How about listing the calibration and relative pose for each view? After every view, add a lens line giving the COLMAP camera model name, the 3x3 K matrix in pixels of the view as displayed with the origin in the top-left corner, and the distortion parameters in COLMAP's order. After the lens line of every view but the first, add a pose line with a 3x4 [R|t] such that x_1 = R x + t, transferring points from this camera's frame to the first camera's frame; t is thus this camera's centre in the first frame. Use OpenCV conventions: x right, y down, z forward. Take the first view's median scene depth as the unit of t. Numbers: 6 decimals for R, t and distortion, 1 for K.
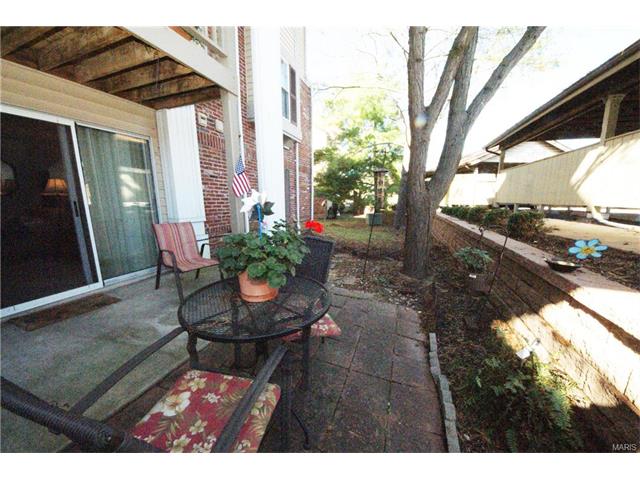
lens RADIAL K [[227.1, 0, 318.5], [0, 227.1, 243.3], [0, 0, 1]] dist [0.001533, -0.008891]
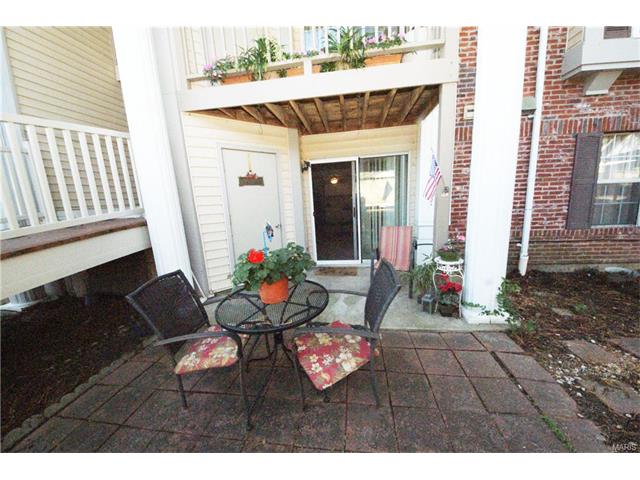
lens RADIAL K [[225.2, 0, 320.0], [0, 225.2, 240.0], [0, 0, 1]] dist [-0.000139, -0.006557]
pose [[0.223283, 0.161533, -0.961276, 0.322320], [-0.128338, 0.982460, 0.135282, -0.105065], [0.966268, 0.093162, 0.240097, 0.290424]]
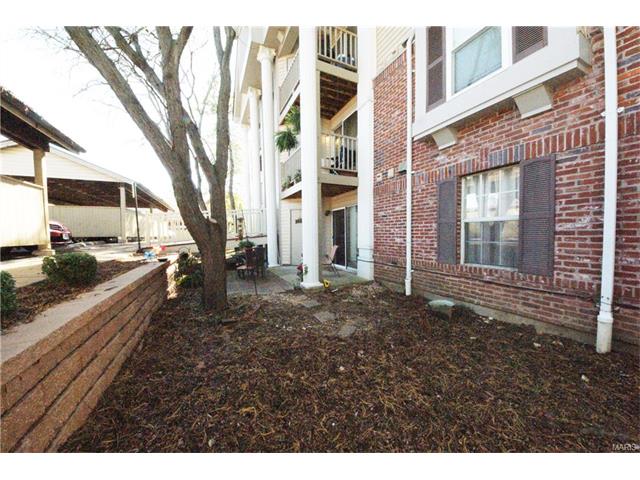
lens RADIAL K [[227.1, 0, 318.5], [0, 227.1, 243.3], [0, 0, 1]] dist [0.001533, -0.008891]
pose [[-0.692905, 0.040629, -0.719884, 0.836492], [-0.118669, 0.978370, 0.169439, -0.377420], [0.711197, 0.202833, -0.673096, 1.927816]]
